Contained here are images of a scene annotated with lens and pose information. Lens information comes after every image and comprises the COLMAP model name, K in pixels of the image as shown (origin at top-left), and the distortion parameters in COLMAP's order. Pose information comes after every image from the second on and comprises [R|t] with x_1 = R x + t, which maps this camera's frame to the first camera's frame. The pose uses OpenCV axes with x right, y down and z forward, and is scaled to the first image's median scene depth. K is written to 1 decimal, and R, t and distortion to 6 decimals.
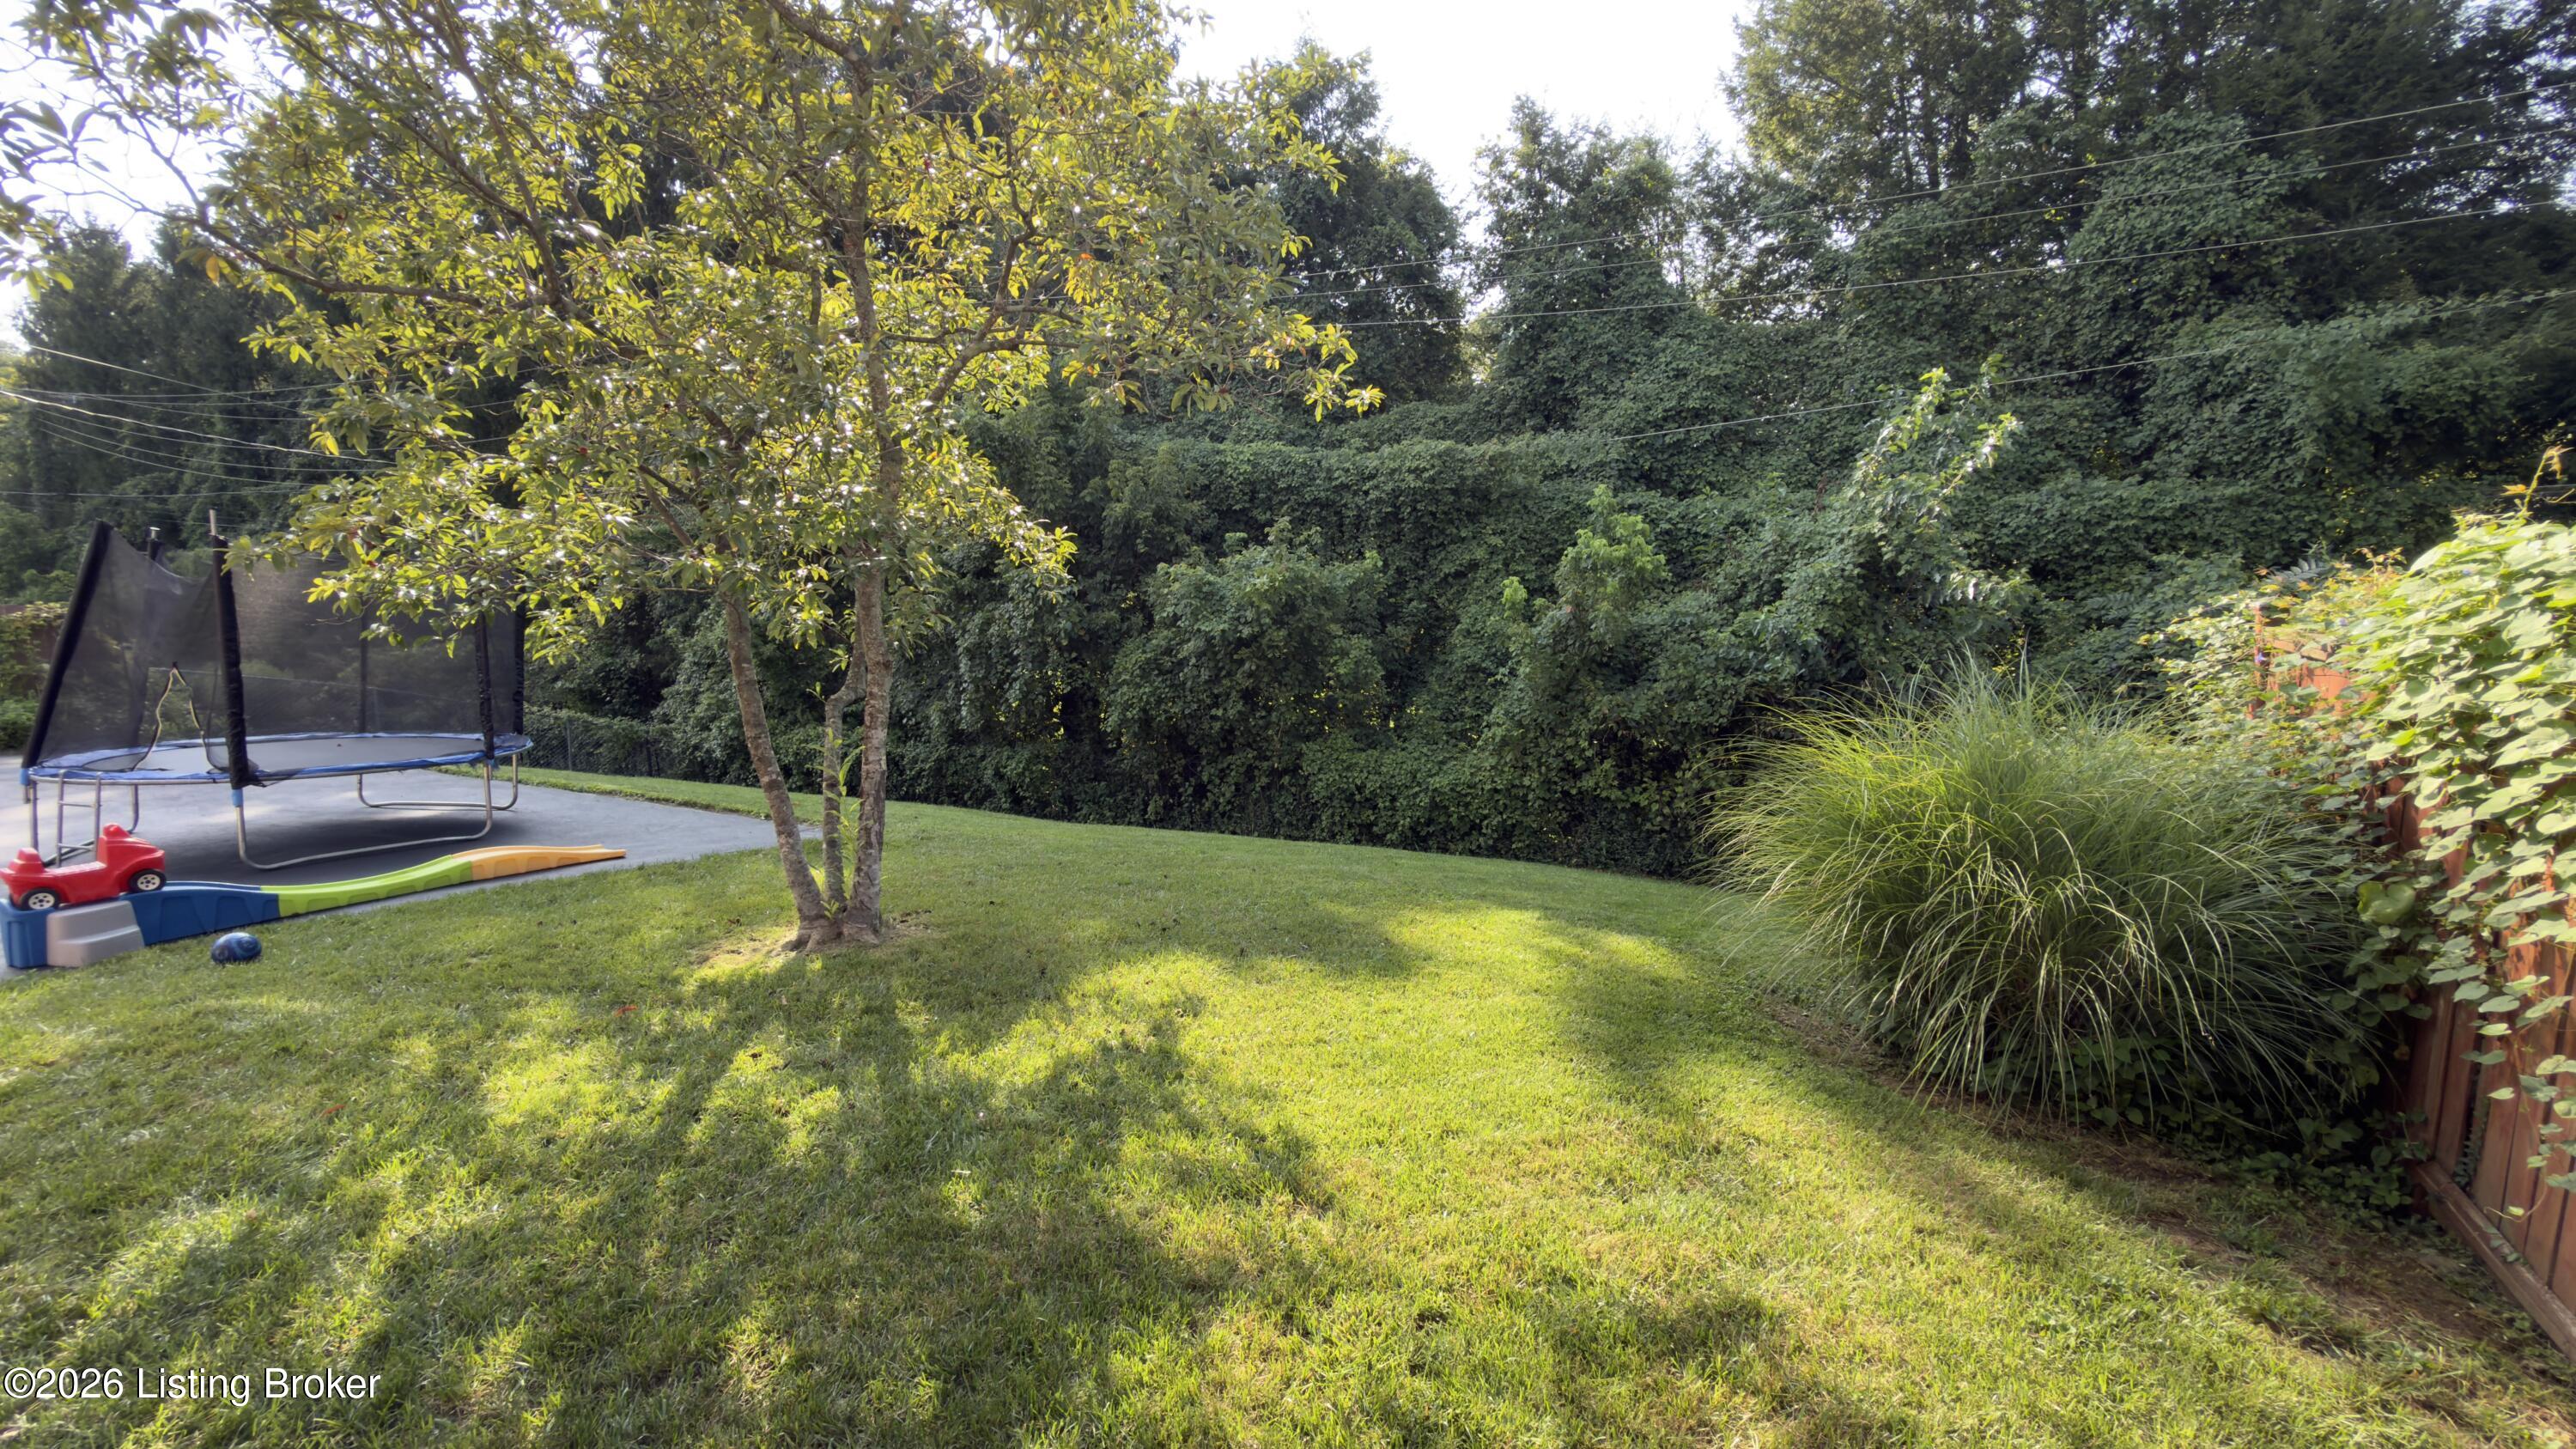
lens RADIAL K [[1081.5, 0, 1281.4], [0, 1081.5, 726.8], [0, 0, 1]] dist [-0.000868, 0.000105]
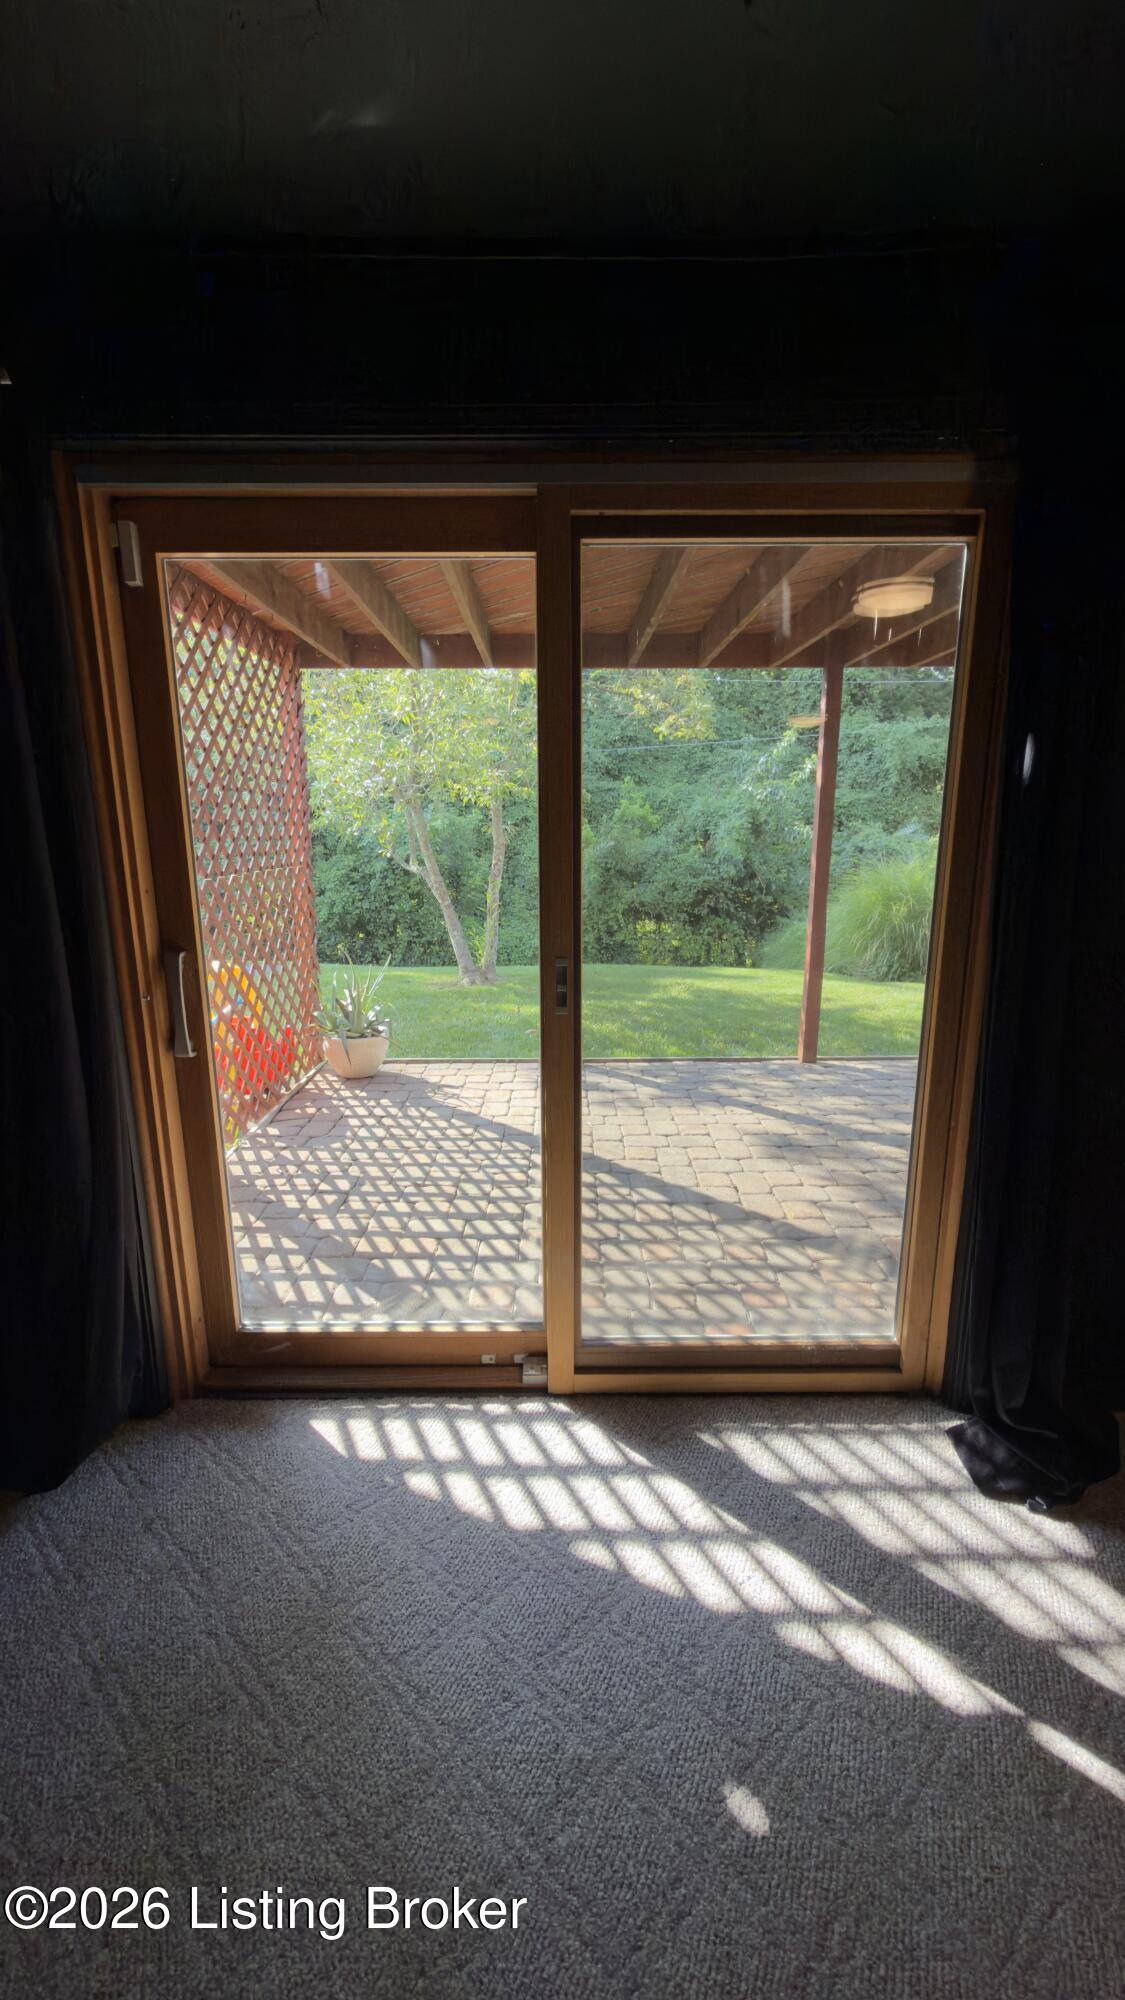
lens RADIAL K [[796.6, 0, 562.5], [0, 796.6, 1000.0], [0, 0, 1]] dist [-0.000220, 0.000168]
pose [[0.888443, -0.068447, 0.453855, -0.448343], [0.042138, 0.996806, 0.067843, 0.063310], [-0.457049, -0.041150, 0.888489, -0.188018]]
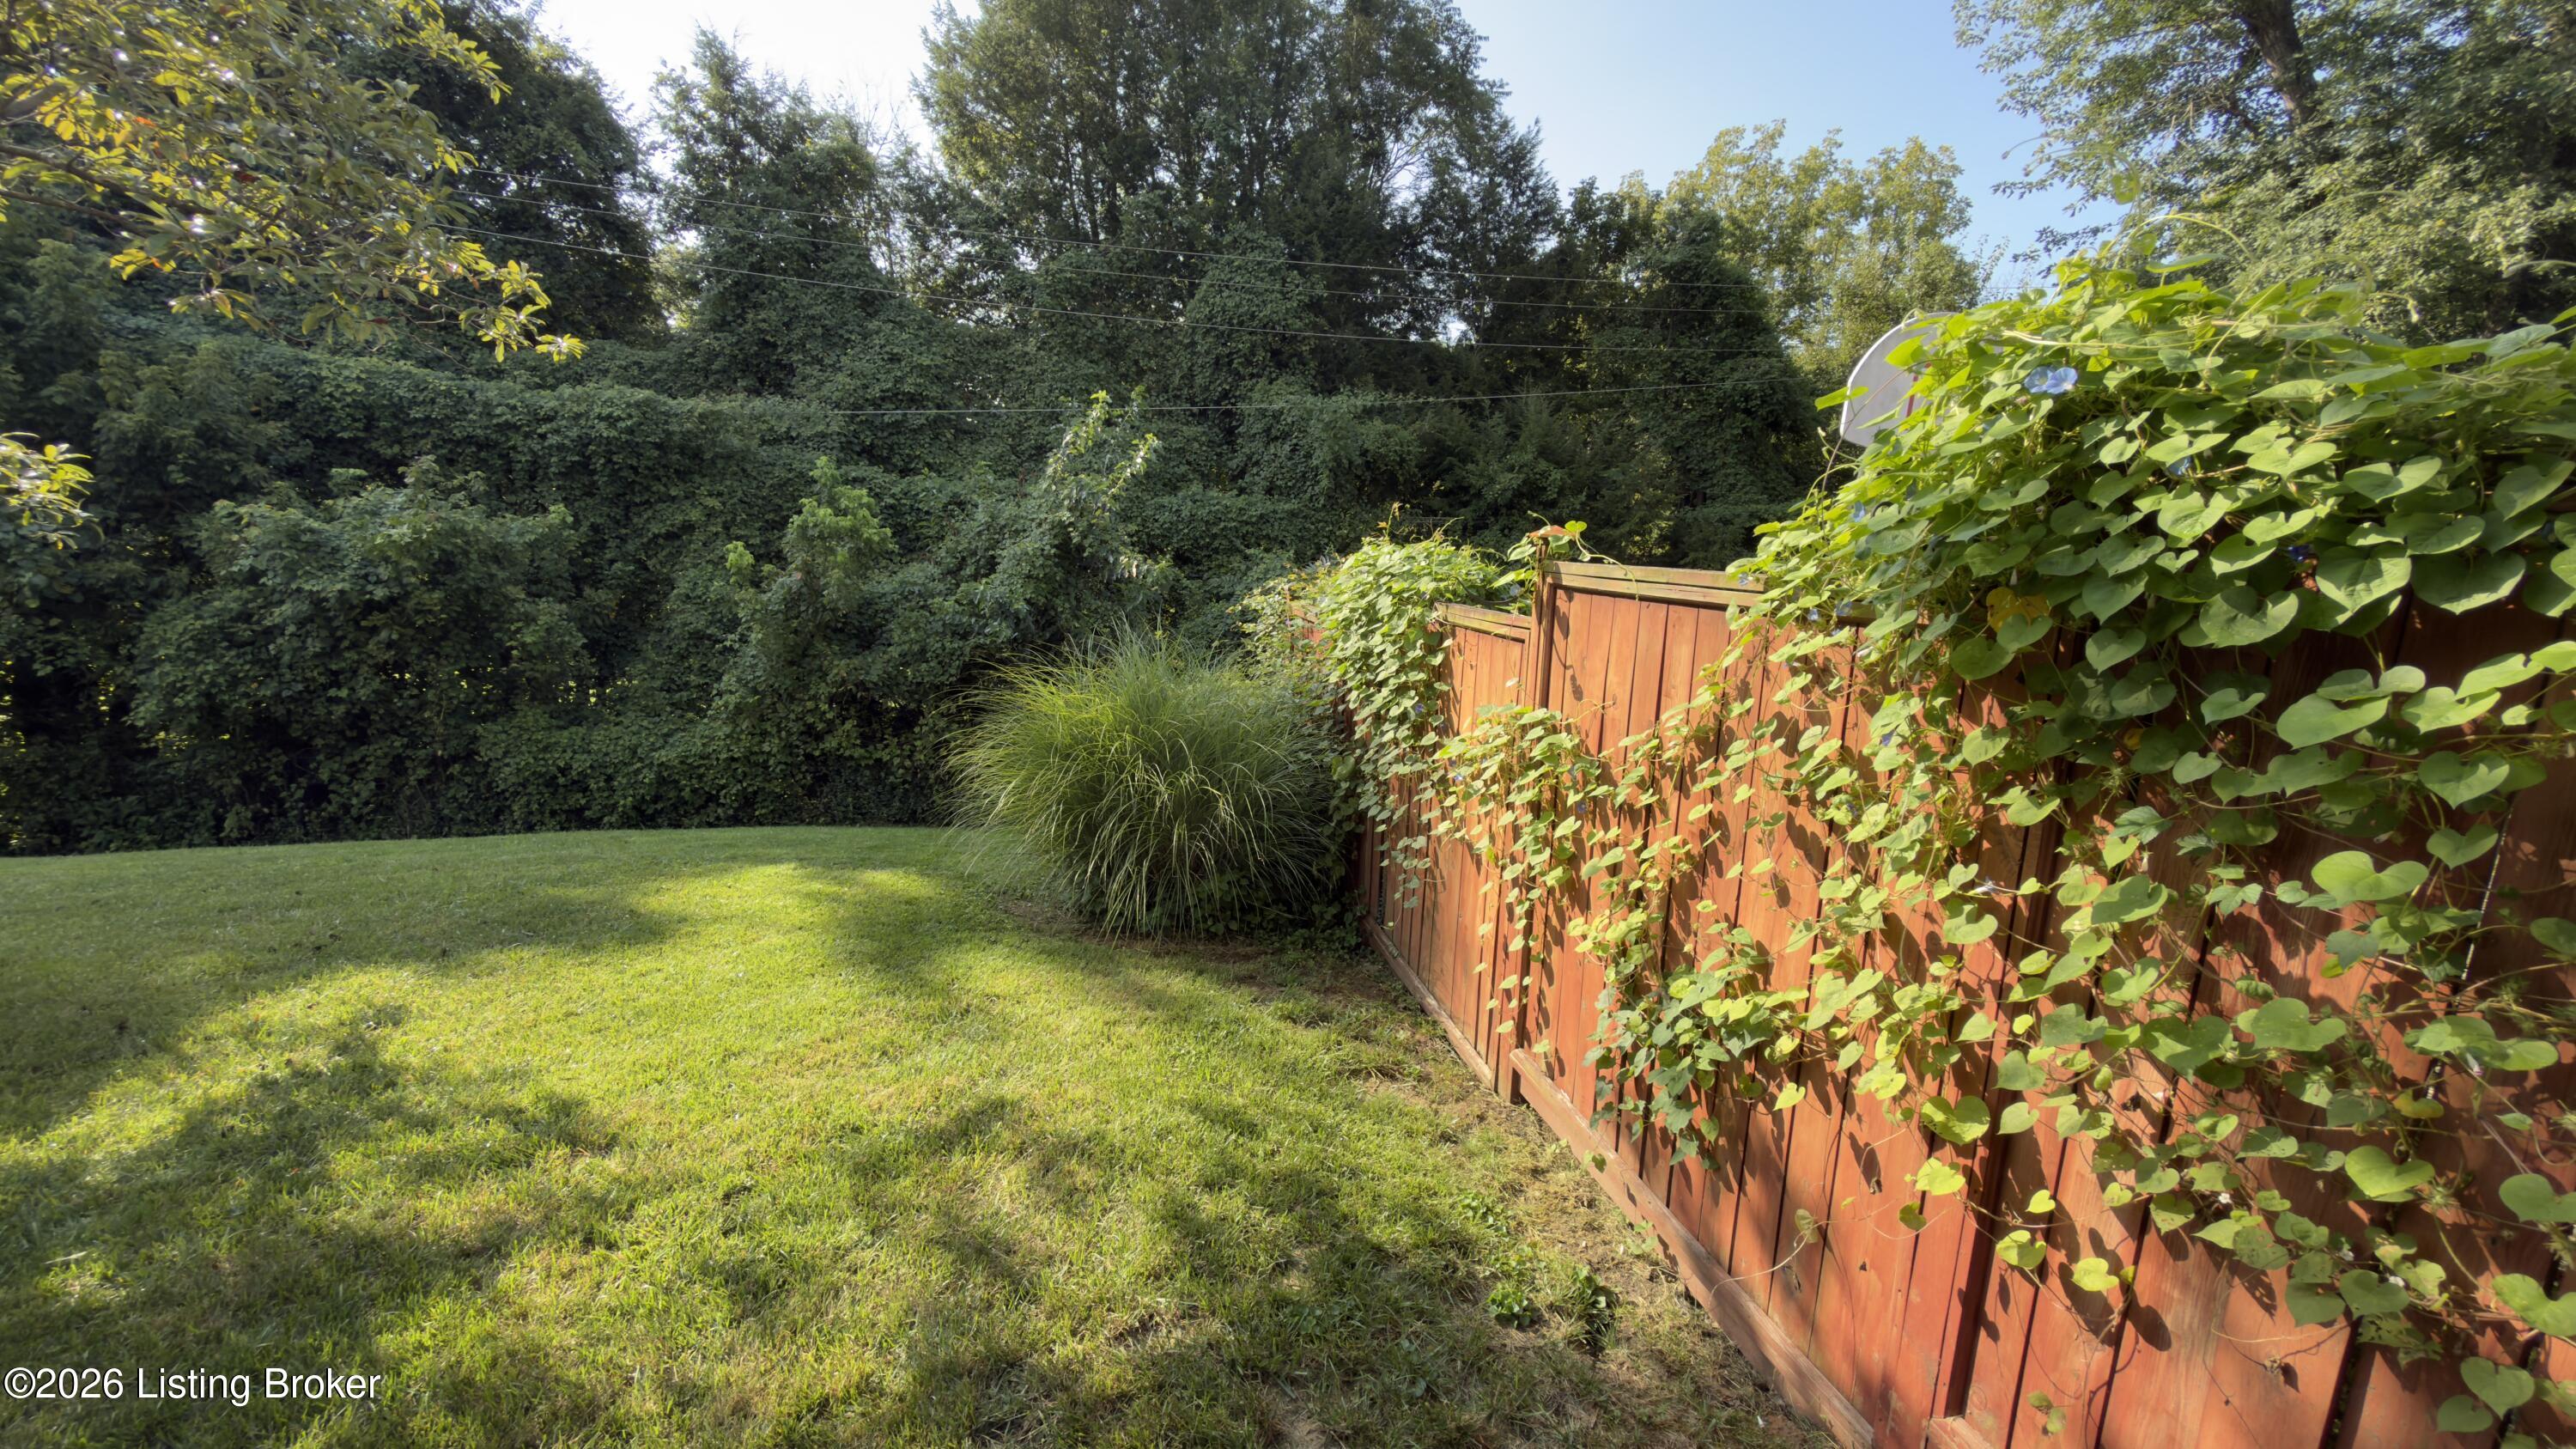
lens RADIAL K [[1026.2, 0, 1290.1], [0, 1026.2, 726.7], [0, 0, 1]] dist [-0.000220, 0.000168]
pose [[0.761019, -0.066446, 0.645318, -0.017854], [0.043682, 0.997732, 0.051218, 0.004083], [-0.647257, -0.010789, 0.762195, -0.044495]]
